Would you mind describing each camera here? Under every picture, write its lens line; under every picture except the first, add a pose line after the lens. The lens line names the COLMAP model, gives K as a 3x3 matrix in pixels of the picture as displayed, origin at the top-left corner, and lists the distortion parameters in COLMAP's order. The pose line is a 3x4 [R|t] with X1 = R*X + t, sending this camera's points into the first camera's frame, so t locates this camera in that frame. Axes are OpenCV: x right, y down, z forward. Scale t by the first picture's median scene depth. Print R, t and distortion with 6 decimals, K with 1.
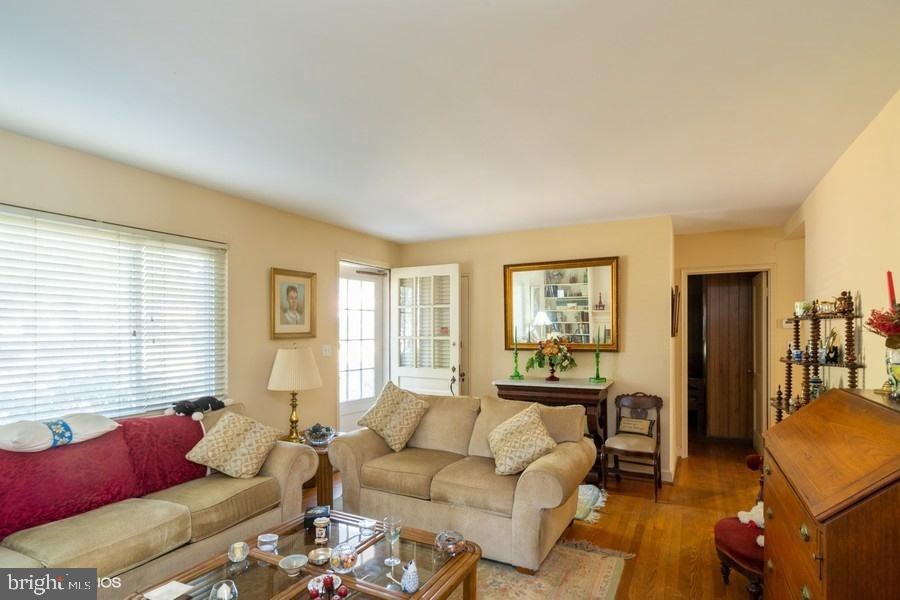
lens RADIAL K [[460.4, 0, 450.8], [0, 460.4, 326.1], [0, 0, 1]] dist [0.000373, 0.000332]
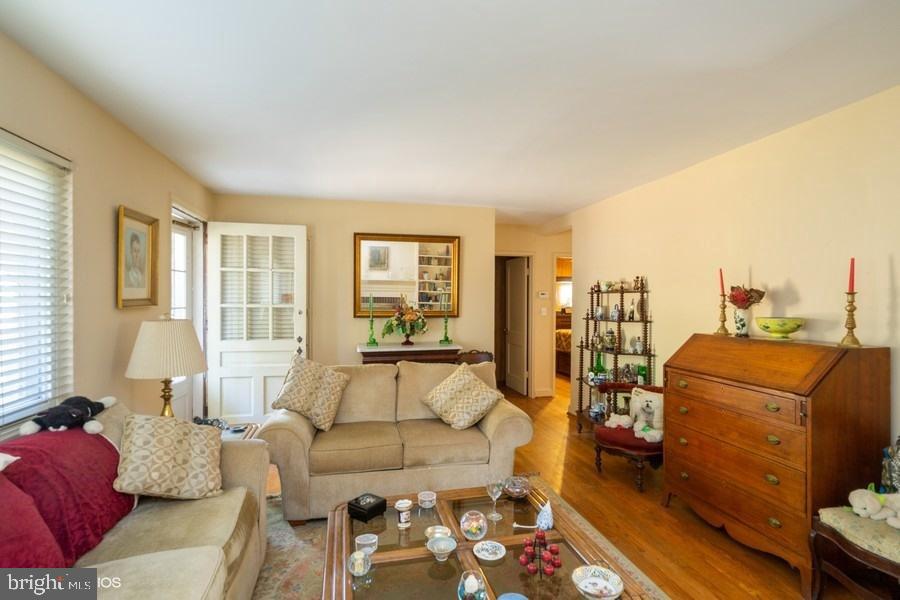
lens RADIAL K [[451.6, 0, 450.0], [0, 451.6, 300.0], [0, 0, 1]] dist [-0.001718, 0.000210]
pose [[0.756230, 0.005475, 0.654282, -0.415912], [-0.014022, 0.999871, 0.007840, 0.003416], [-0.654155, -0.015103, 0.756210, 0.136876]]
